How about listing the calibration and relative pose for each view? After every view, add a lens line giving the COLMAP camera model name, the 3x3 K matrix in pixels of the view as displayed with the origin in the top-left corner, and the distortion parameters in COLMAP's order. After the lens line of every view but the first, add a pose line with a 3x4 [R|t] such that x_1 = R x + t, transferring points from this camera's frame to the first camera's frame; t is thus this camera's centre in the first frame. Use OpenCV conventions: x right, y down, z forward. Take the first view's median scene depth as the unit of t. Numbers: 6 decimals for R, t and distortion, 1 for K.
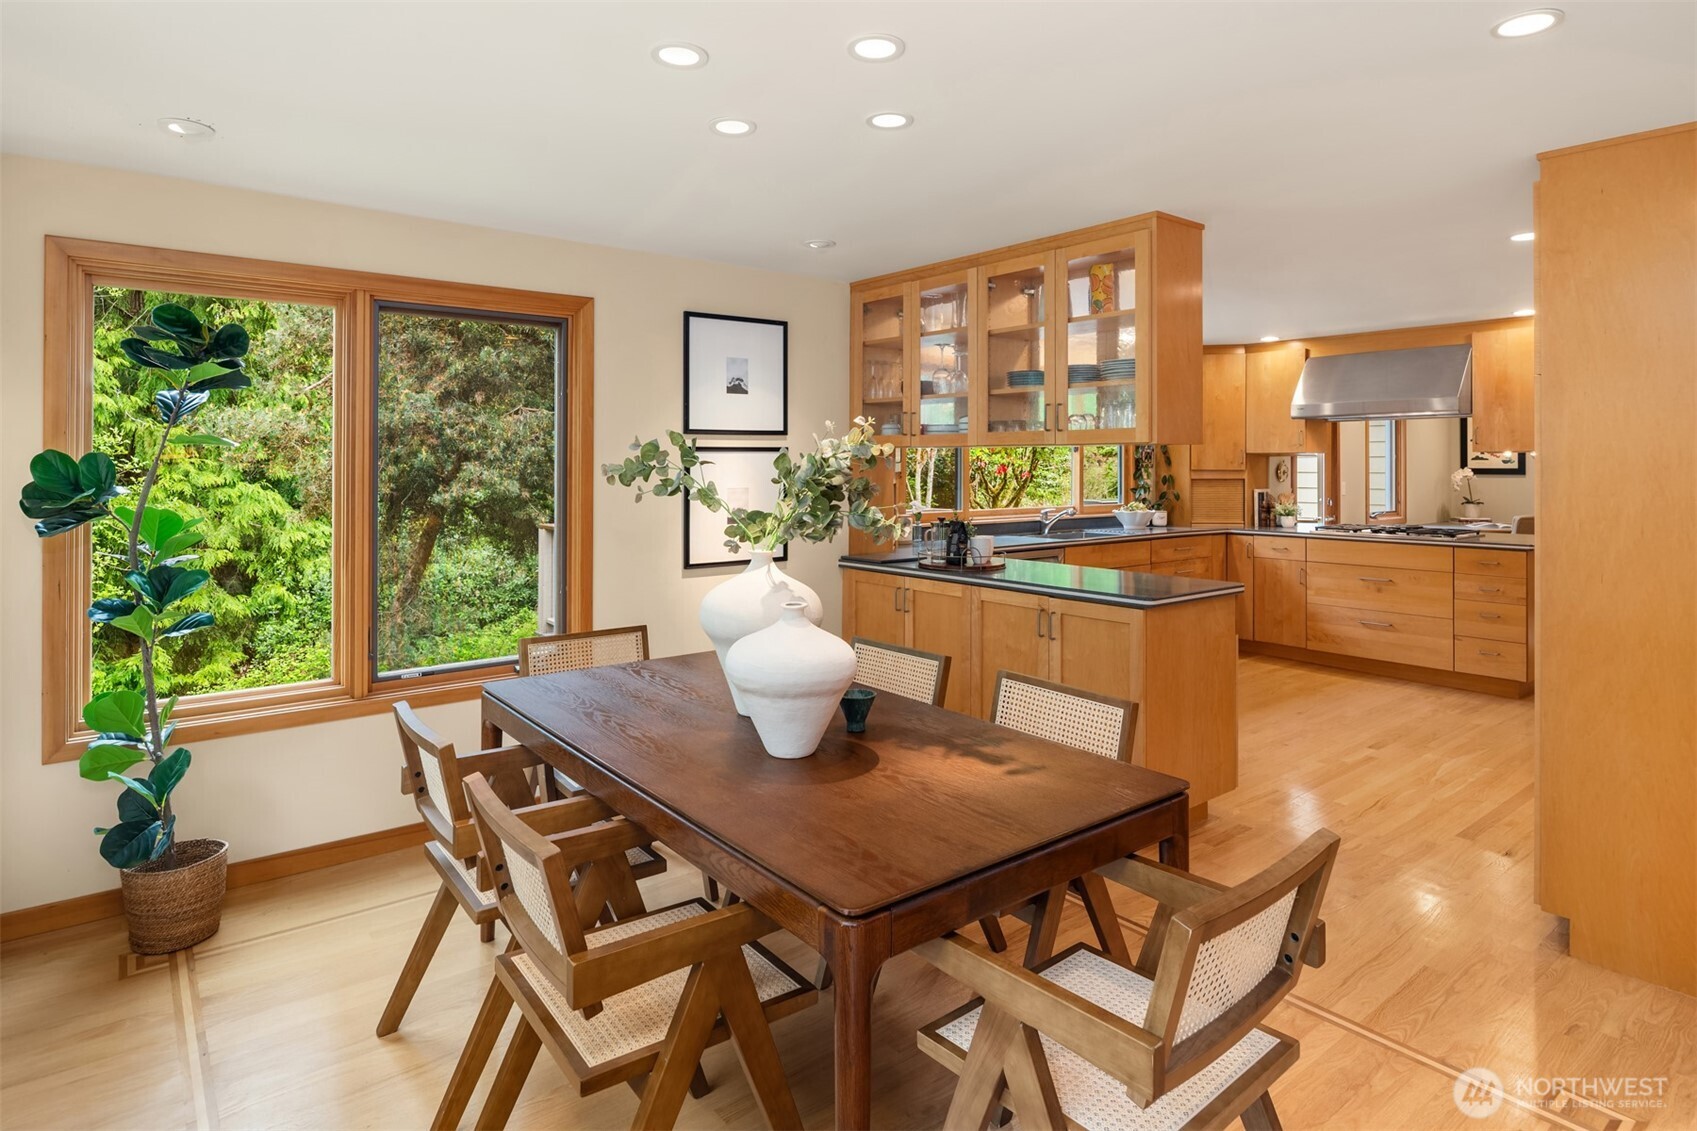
lens RADIAL K [[929.1, 0, 860.9], [0, 929.1, 463.7], [0, 0, 1]] dist [-0.000117, -0.000213]
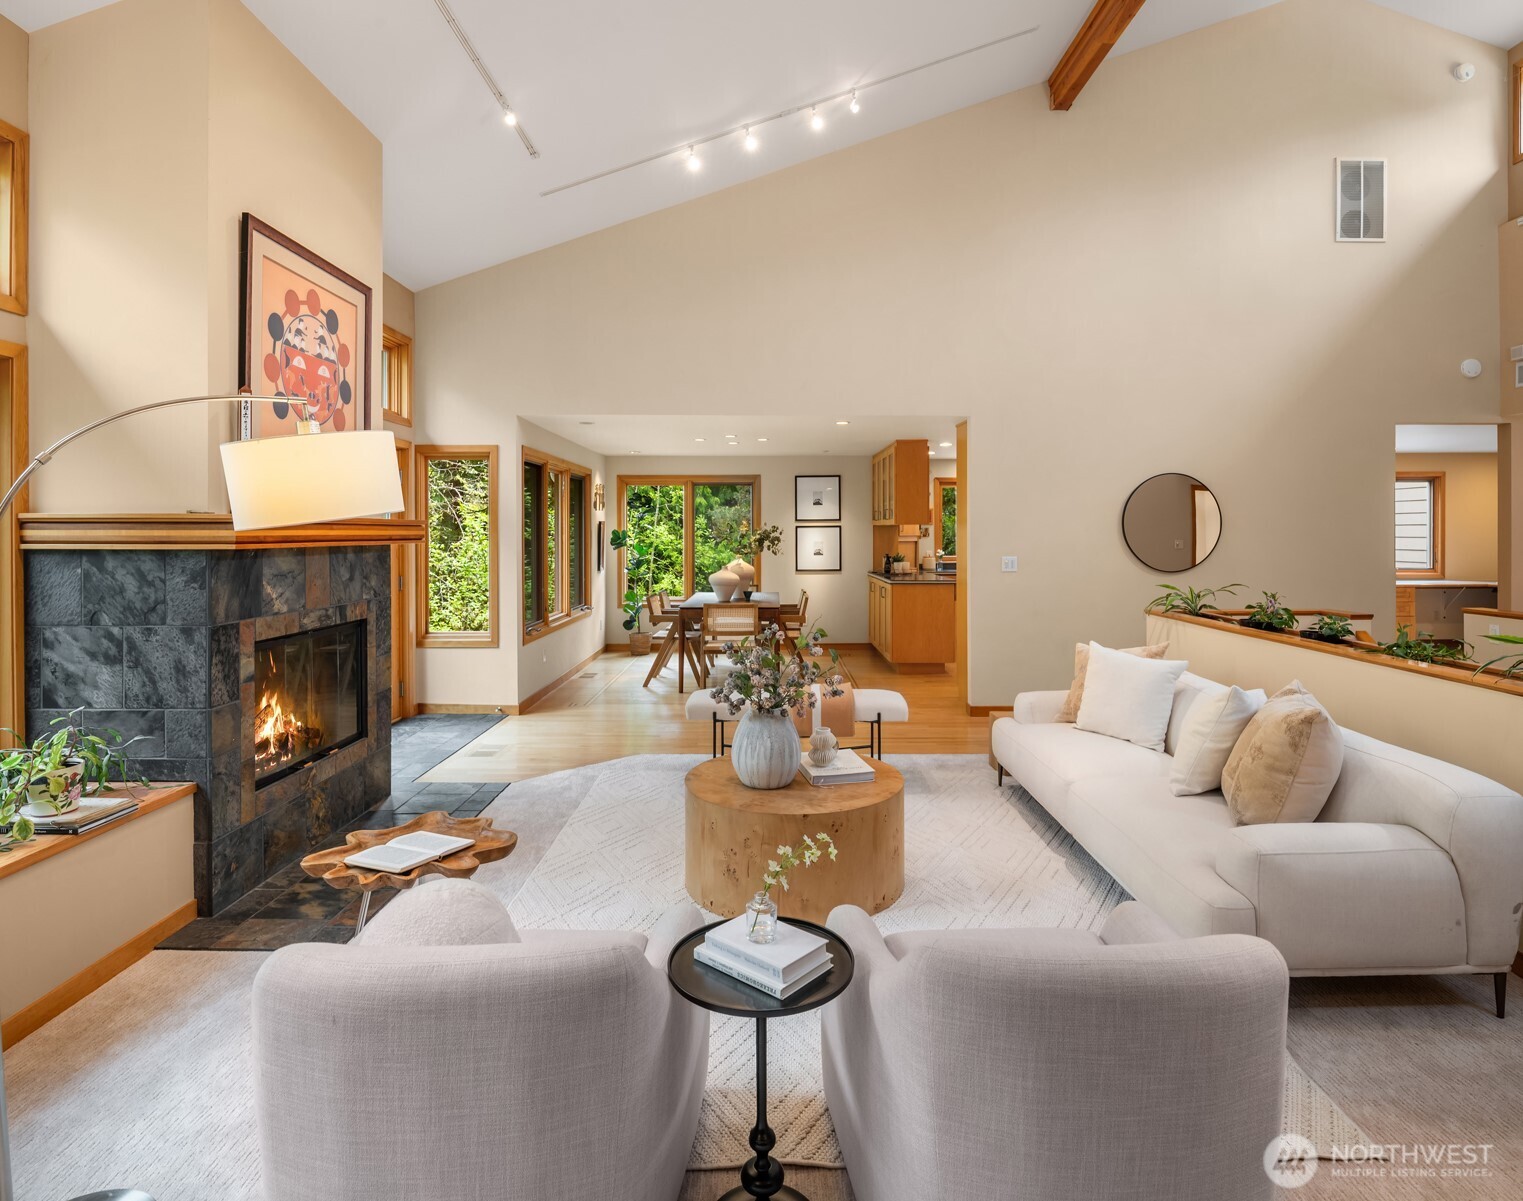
lens RADIAL K [[852.2, 0, 786.6], [0, 852.2, 533.7], [0, 0, 1]] dist [-0.001997, -0.001410]
pose [[0.794269, -0.001821, -0.607563, 1.270990], [0.002631, 0.999996, 0.000442, 0.003254], [0.607560, -0.001950, 0.794271, -0.964170]]
